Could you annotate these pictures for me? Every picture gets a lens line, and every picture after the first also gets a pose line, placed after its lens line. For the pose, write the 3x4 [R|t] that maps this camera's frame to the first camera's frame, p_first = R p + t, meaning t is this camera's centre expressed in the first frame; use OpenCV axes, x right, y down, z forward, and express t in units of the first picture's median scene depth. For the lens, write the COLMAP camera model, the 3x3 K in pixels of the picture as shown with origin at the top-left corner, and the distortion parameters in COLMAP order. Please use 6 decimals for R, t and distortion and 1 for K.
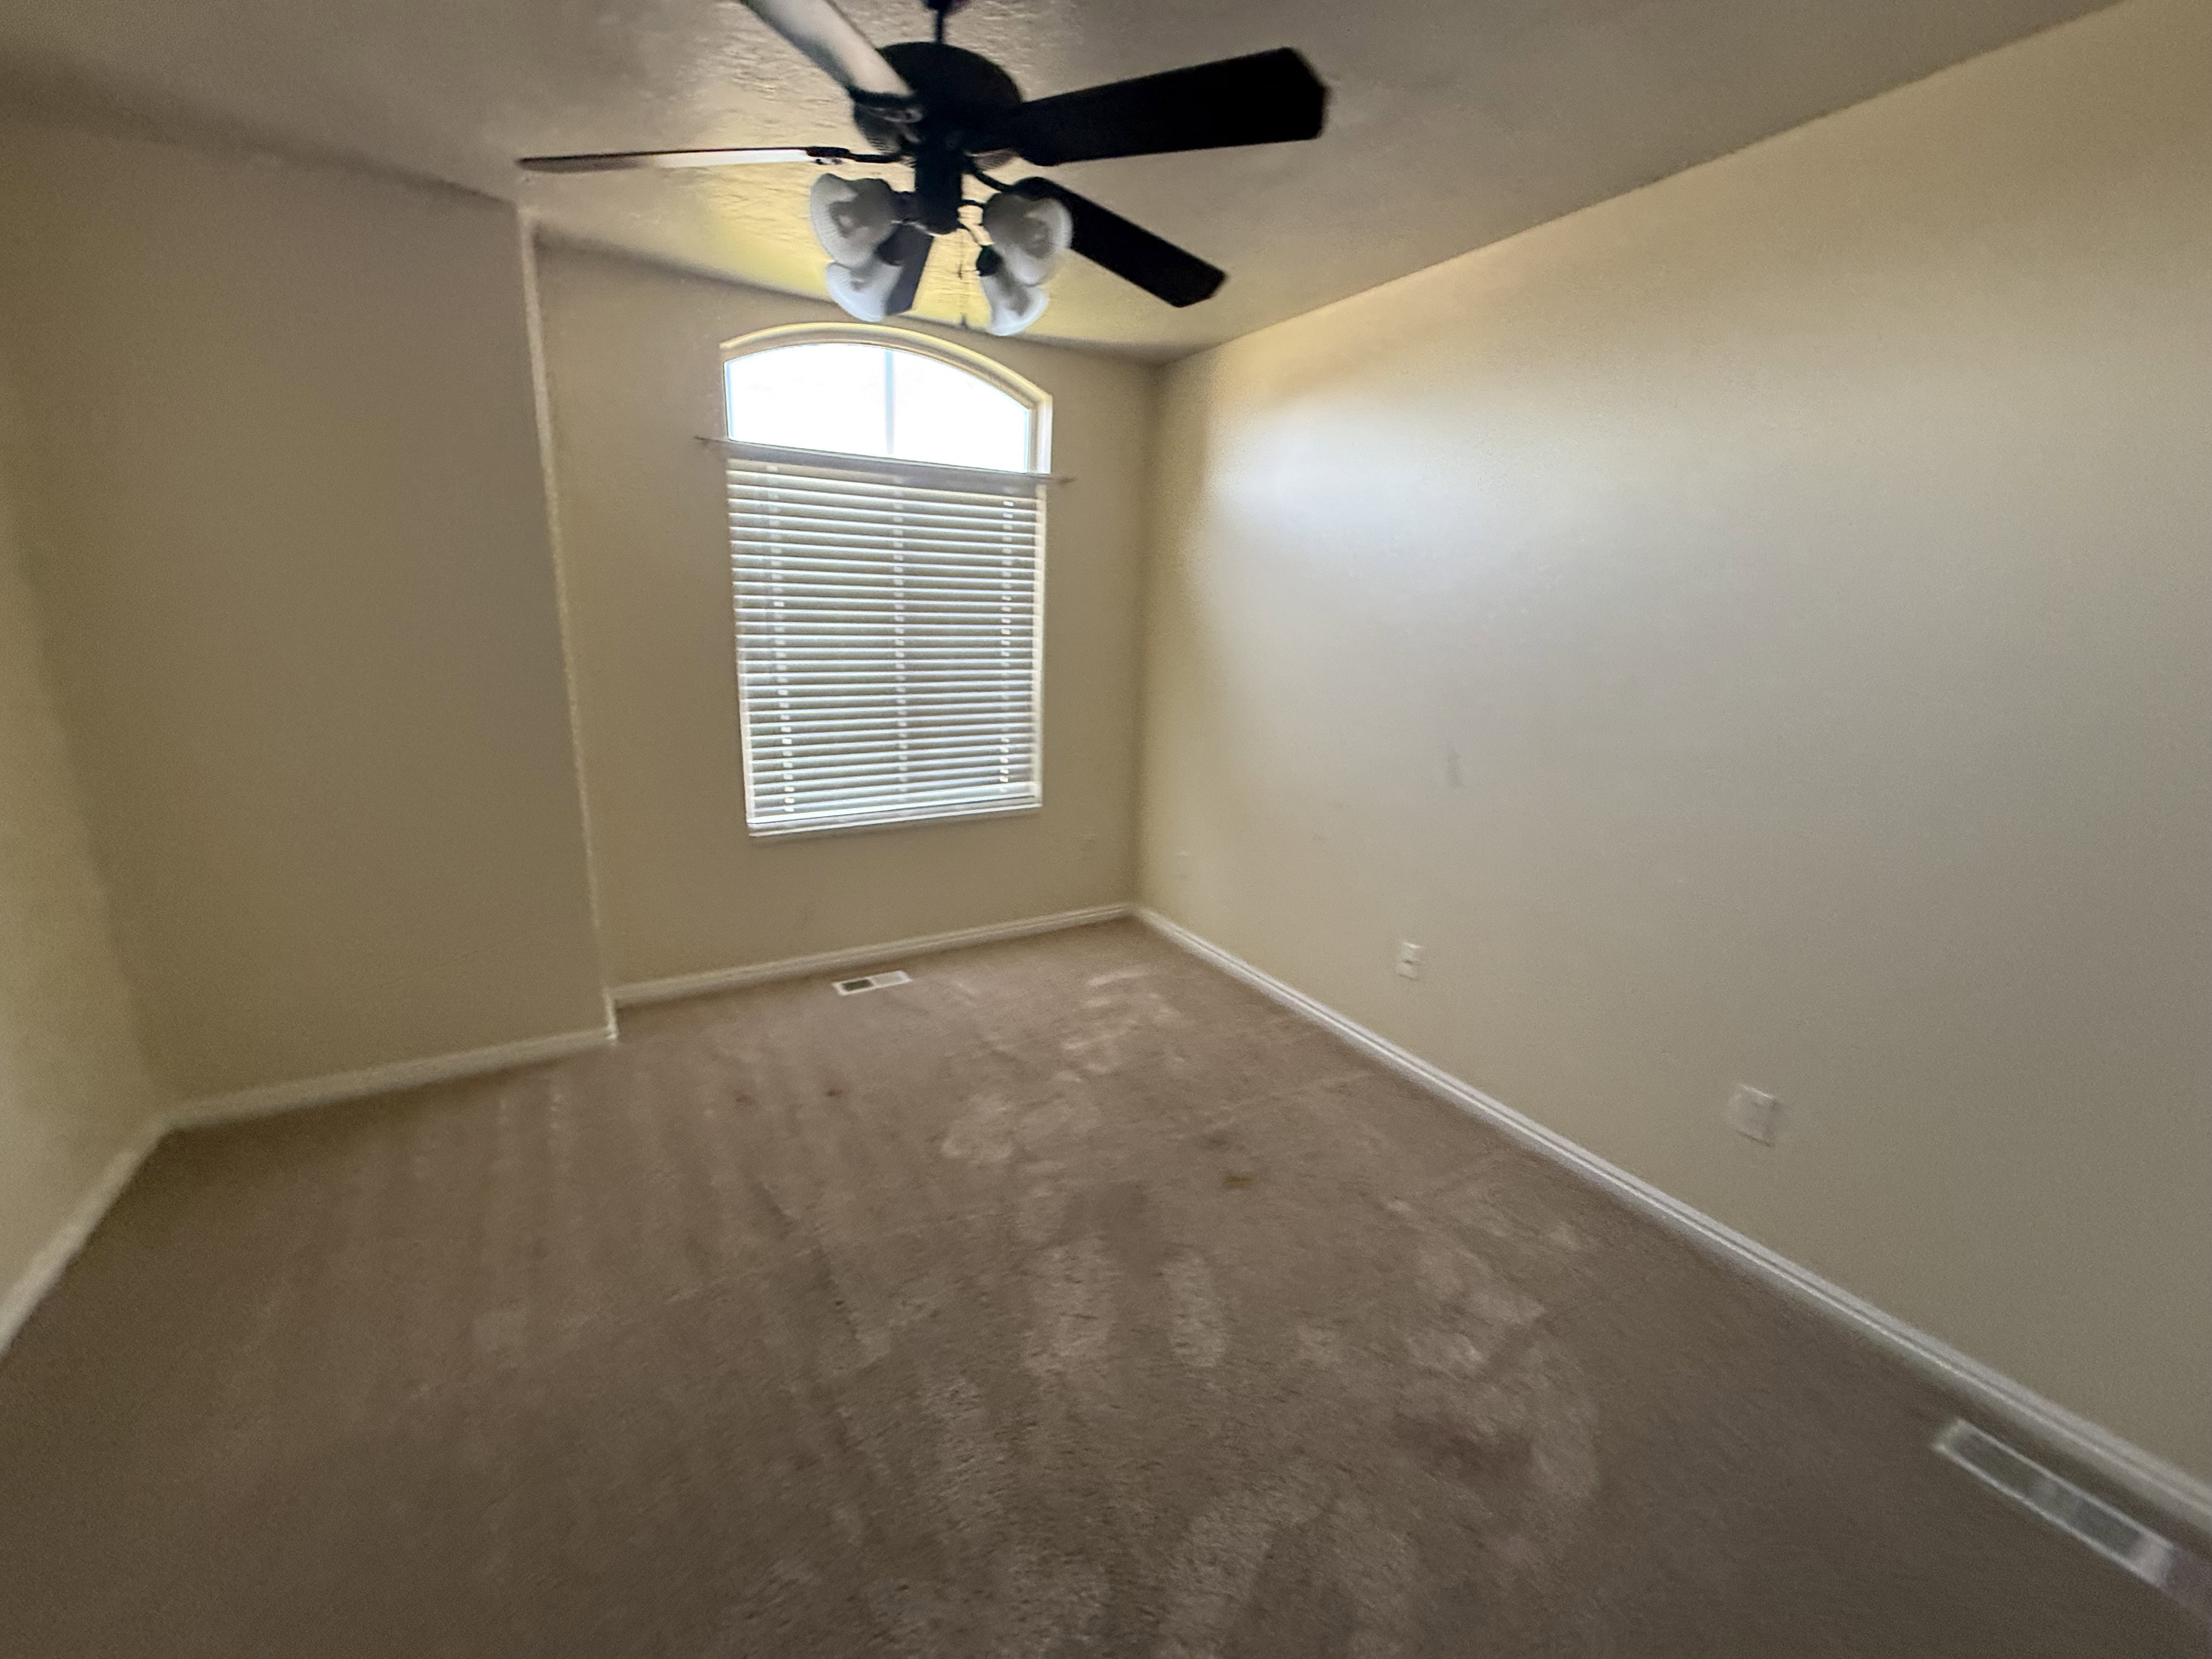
lens RADIAL K [[883.4, 0, 1105.7], [0, 883.4, 823.8], [0, 0, 1]] dist [-0.002104, 0.000658]
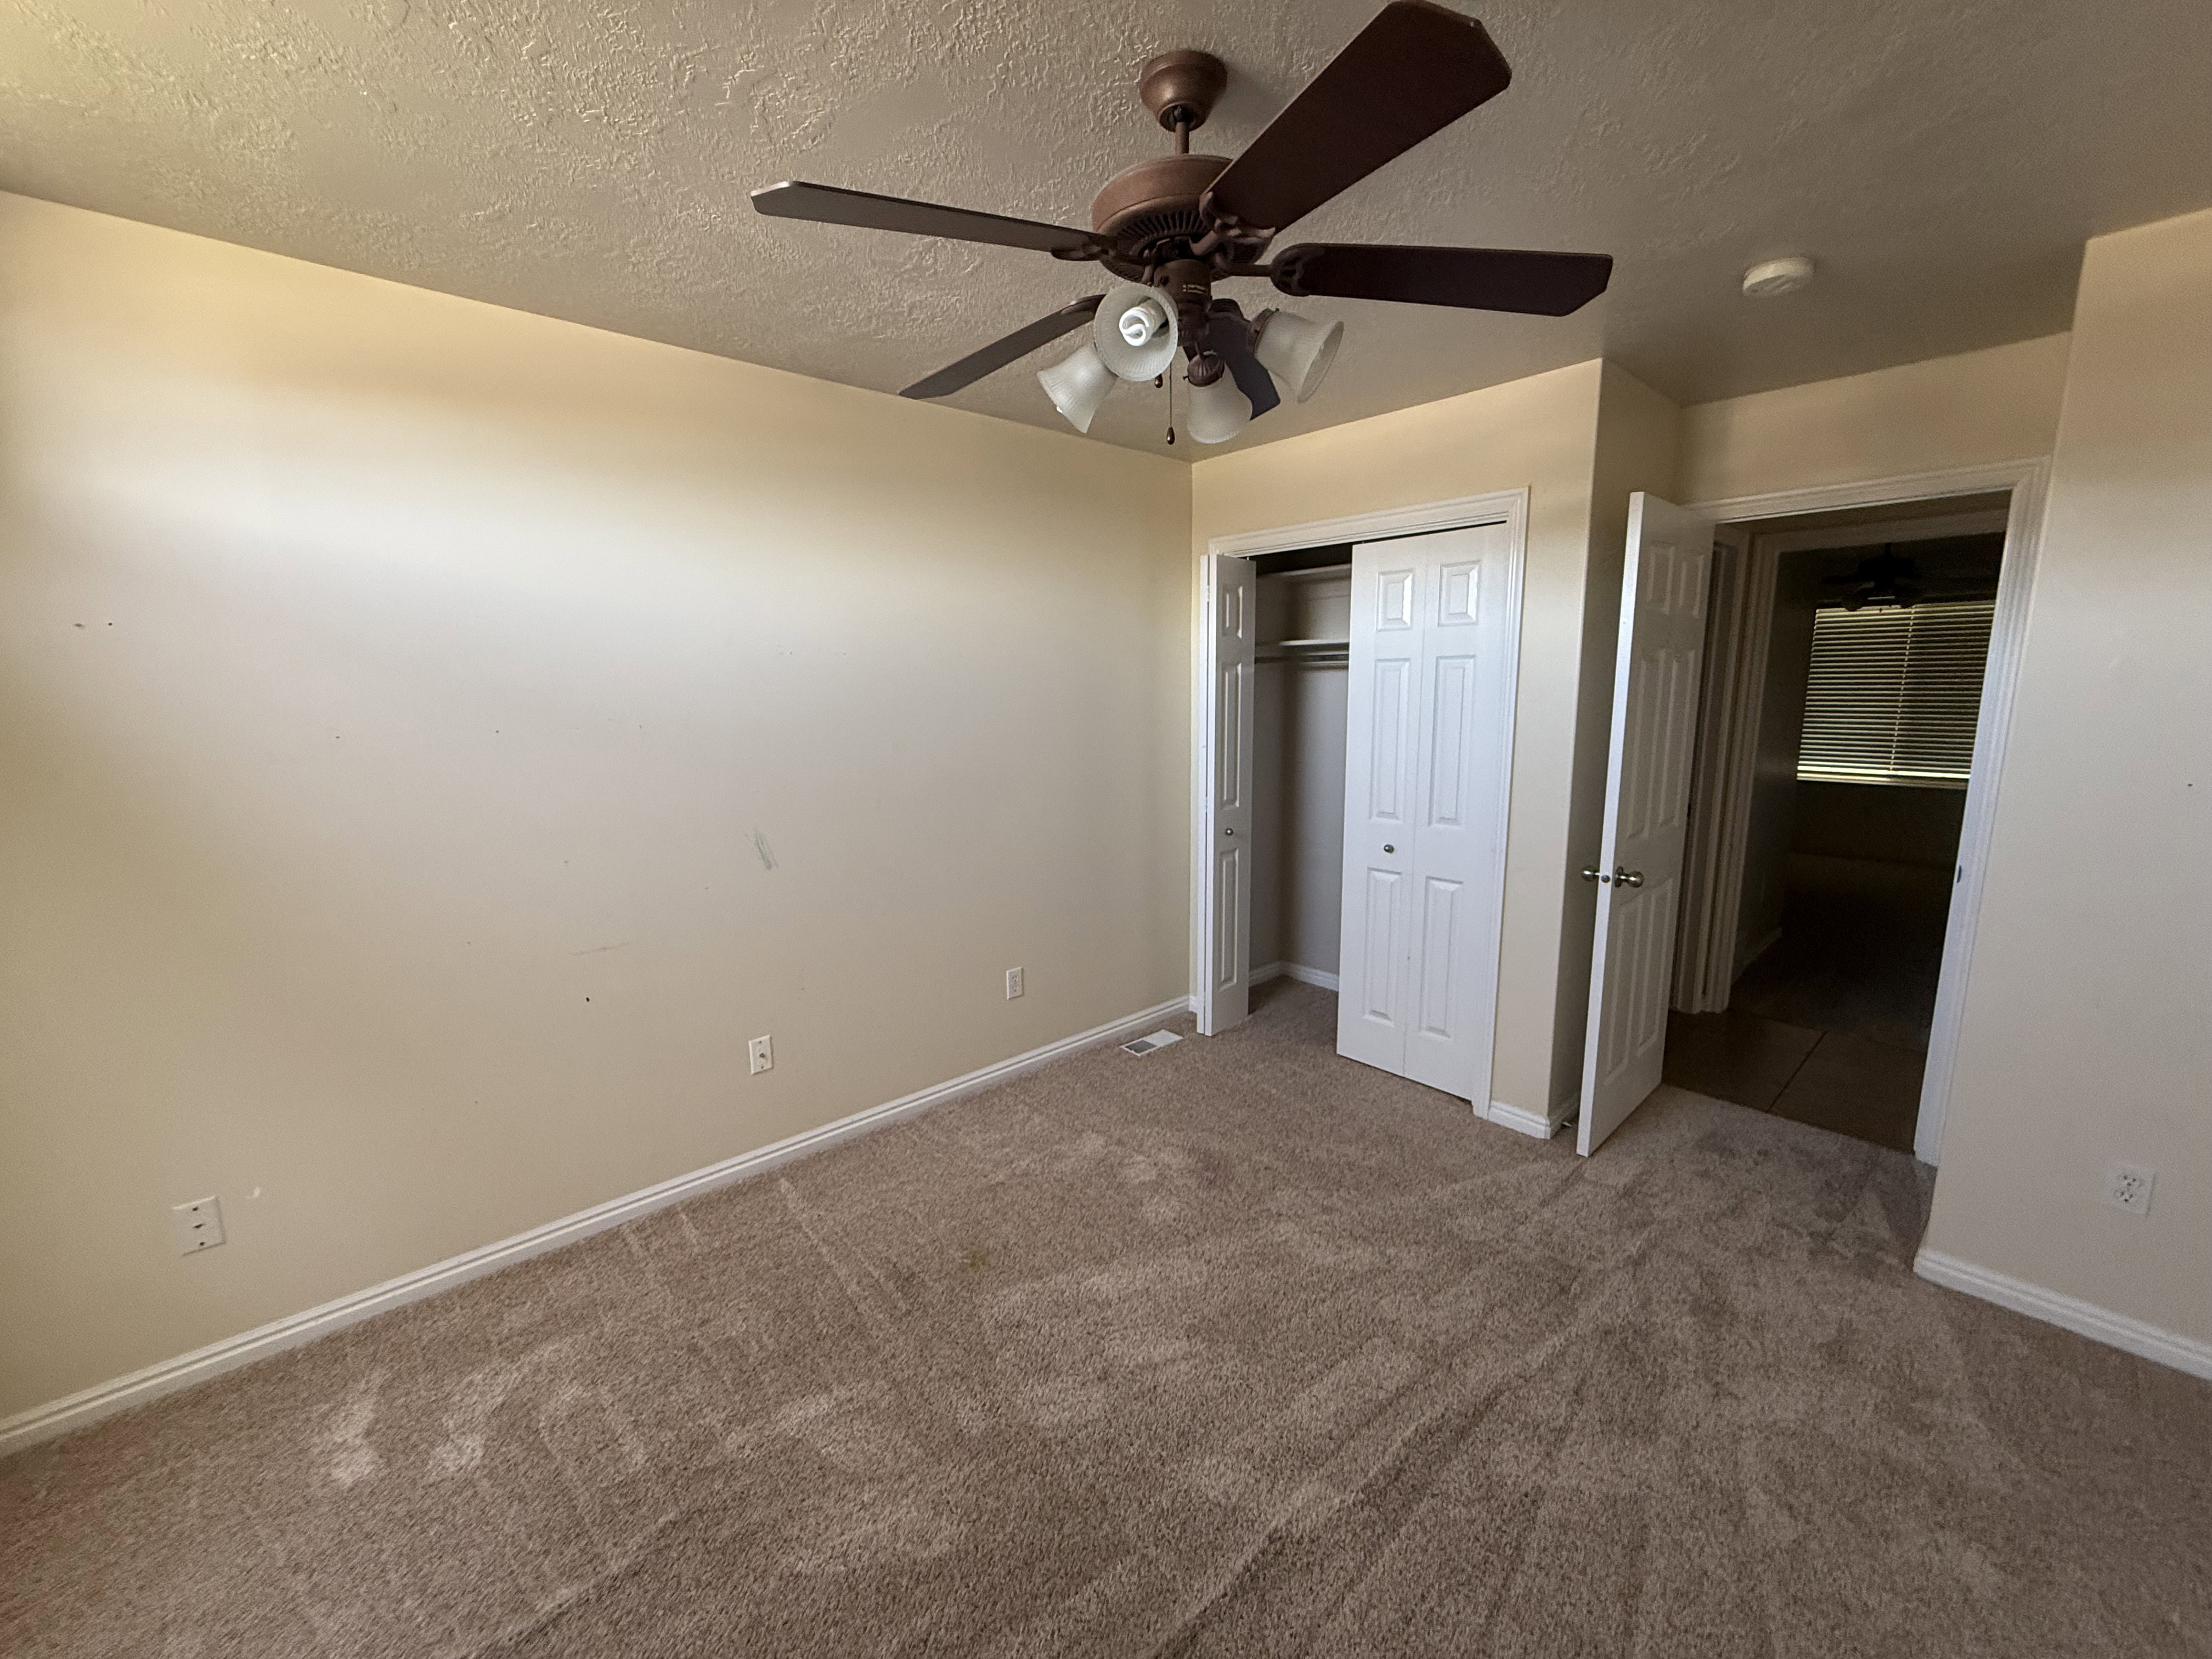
lens RADIAL K [[883.4, 0, 1105.3], [0, 883.4, 828.1], [0, 0, 1]] dist [-0.002104, 0.000658]
pose [[-0.189188, -0.177873, 0.965696, -0.560705], [0.258489, 0.939748, 0.223734, -0.179399], [-0.947307, 0.291950, -0.131810, 0.627962]]
